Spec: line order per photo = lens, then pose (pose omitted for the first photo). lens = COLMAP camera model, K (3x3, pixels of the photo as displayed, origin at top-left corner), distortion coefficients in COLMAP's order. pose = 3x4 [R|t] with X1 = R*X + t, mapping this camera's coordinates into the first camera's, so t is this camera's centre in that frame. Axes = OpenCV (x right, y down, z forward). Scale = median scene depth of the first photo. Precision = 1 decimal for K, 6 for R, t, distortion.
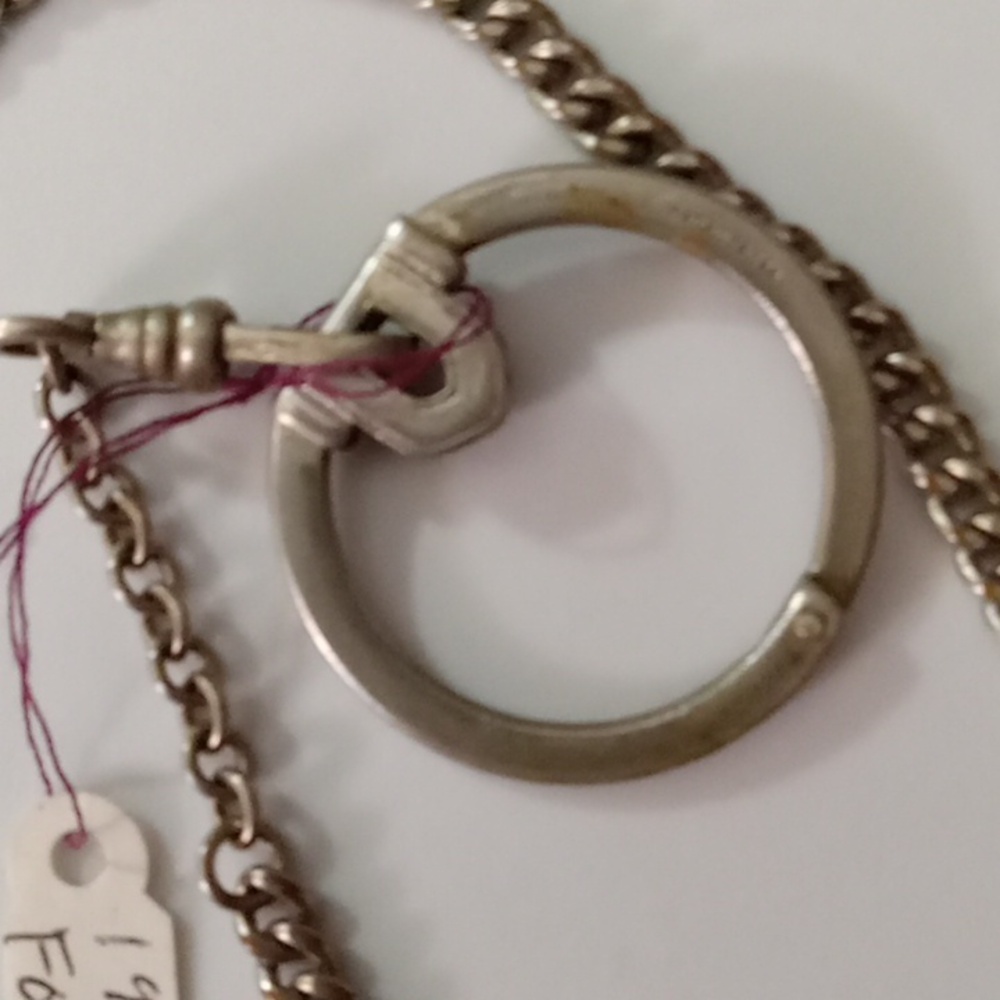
lens RADIAL K [[1267.7, 0, 496.2], [0, 1267.7, 451.5], [0, 0, 1]] dist [0.014648, -0.185919]
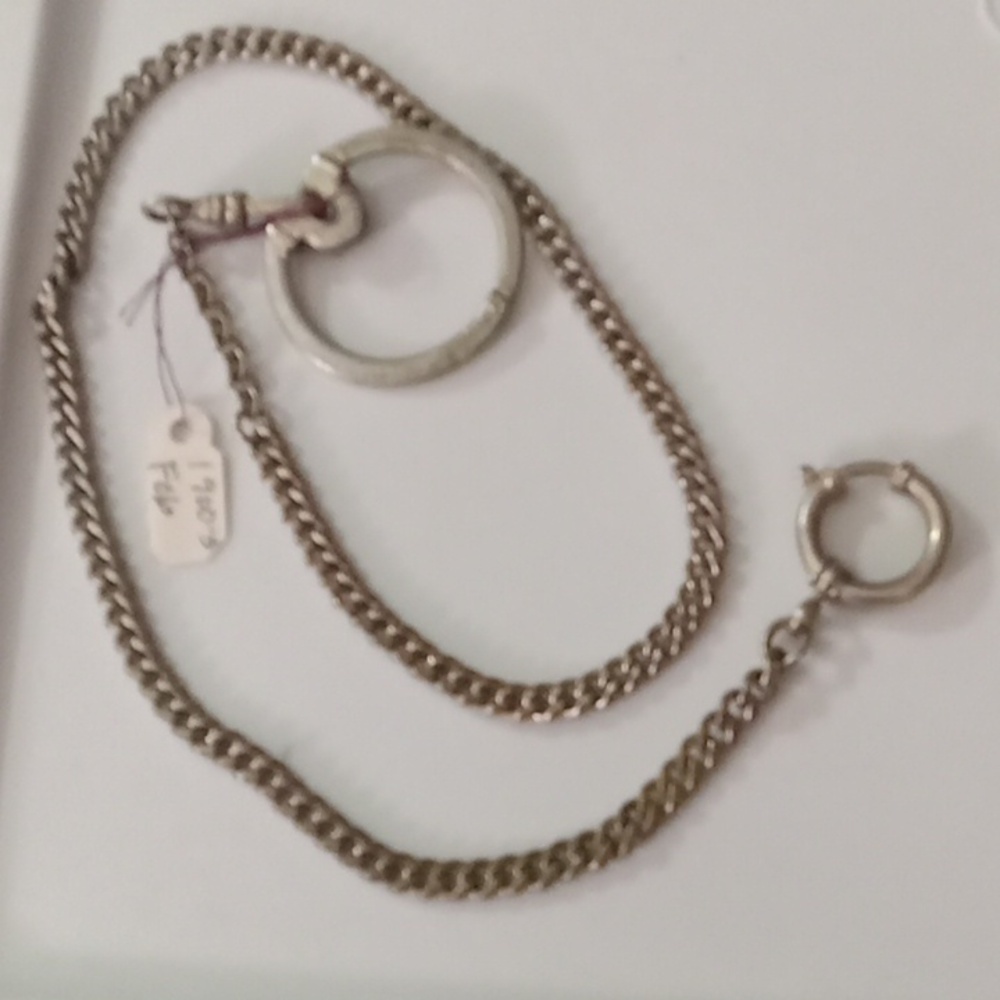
lens RADIAL K [[1211.0, 0, 502.6], [0, 1211.0, 455.8], [0, 0, 1]] dist [0.035259, -0.222119]
pose [[0.997922, -0.038454, -0.051699, 0.357576], [0.031311, 0.990689, -0.132494, 0.676606], [0.056312, 0.130600, 0.989835, -1.128766]]
